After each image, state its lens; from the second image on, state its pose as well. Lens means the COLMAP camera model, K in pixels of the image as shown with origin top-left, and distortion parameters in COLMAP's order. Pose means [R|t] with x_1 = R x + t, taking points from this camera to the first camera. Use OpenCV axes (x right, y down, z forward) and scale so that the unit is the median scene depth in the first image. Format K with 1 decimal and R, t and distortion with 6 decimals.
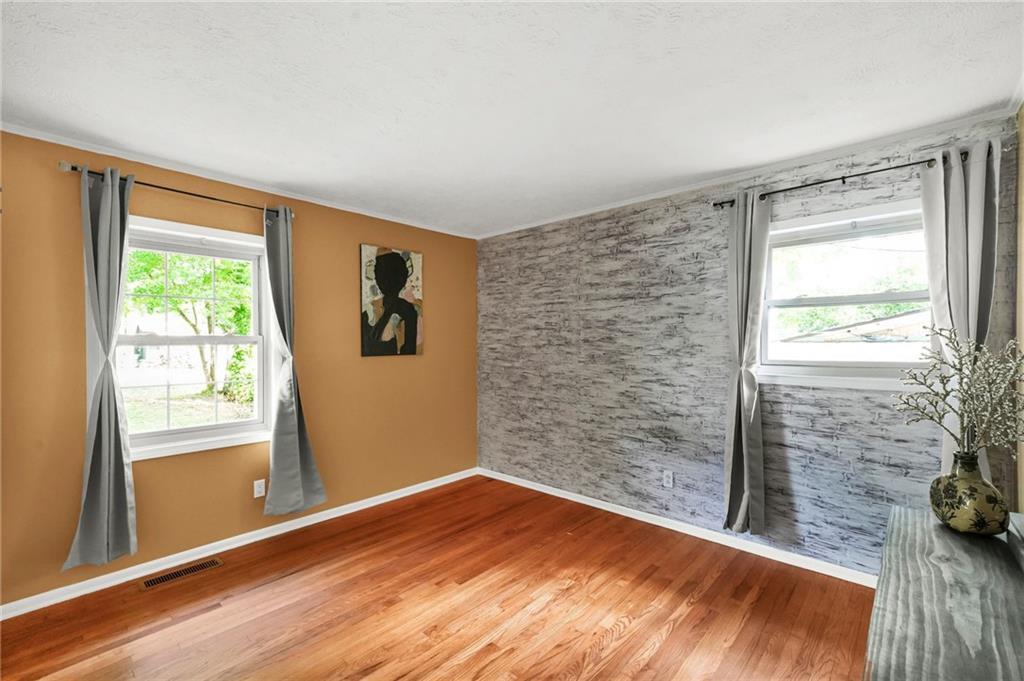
lens RADIAL K [[428.6, 0, 507.1], [0, 428.6, 341.4], [0, 0, 1]] dist [0.000243, 0.000106]
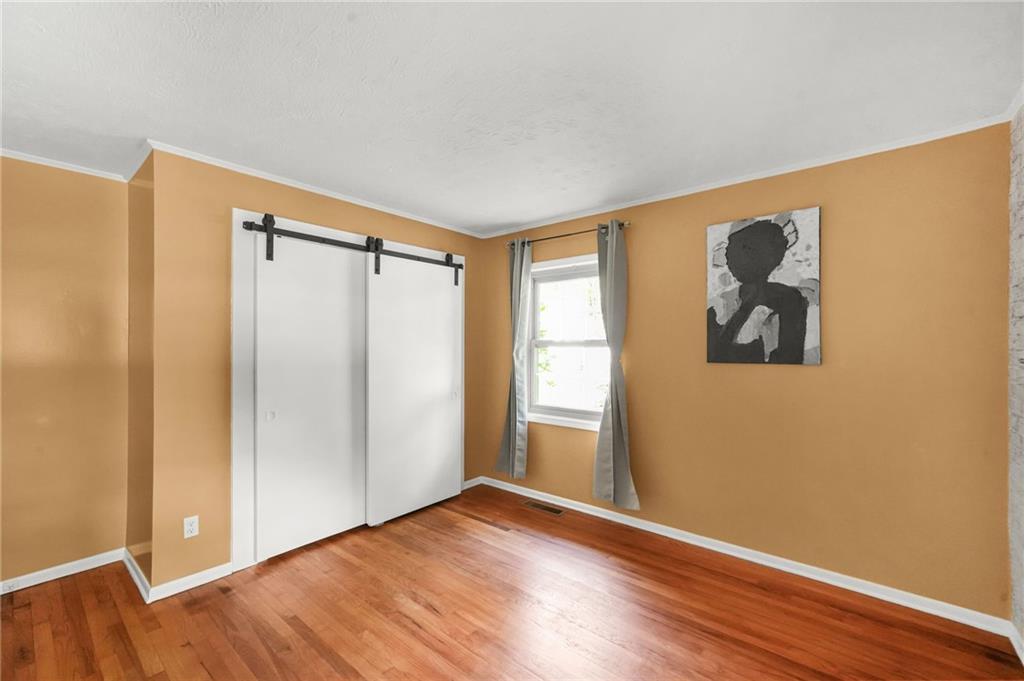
lens RADIAL K [[429.5, 0, 508.8], [0, 429.5, 344.4], [0, 0, 1]] dist [0.001039, 0.000252]
pose [[0.053216, -0.001365, -0.998582, 0.451079], [-0.000699, 0.999999, -0.001405, 0.001545], [0.998583, 0.000773, 0.053215, 0.556705]]
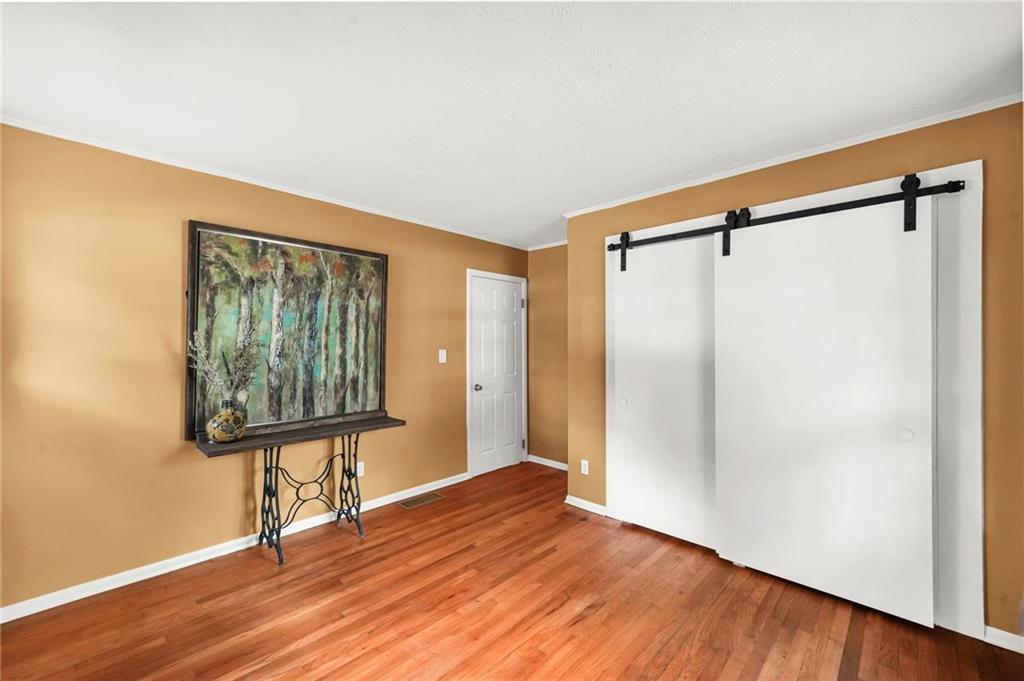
lens RADIAL K [[428.6, 0, 507.1], [0, 428.6, 341.4], [0, 0, 1]] dist [0.000243, 0.000106]
pose [[-0.999447, 0.000558, 0.033258, -0.077366], [0.000549, 1.000000, -0.000261, 0.000551], [-0.033258, -0.000243, -0.999447, 1.051579]]
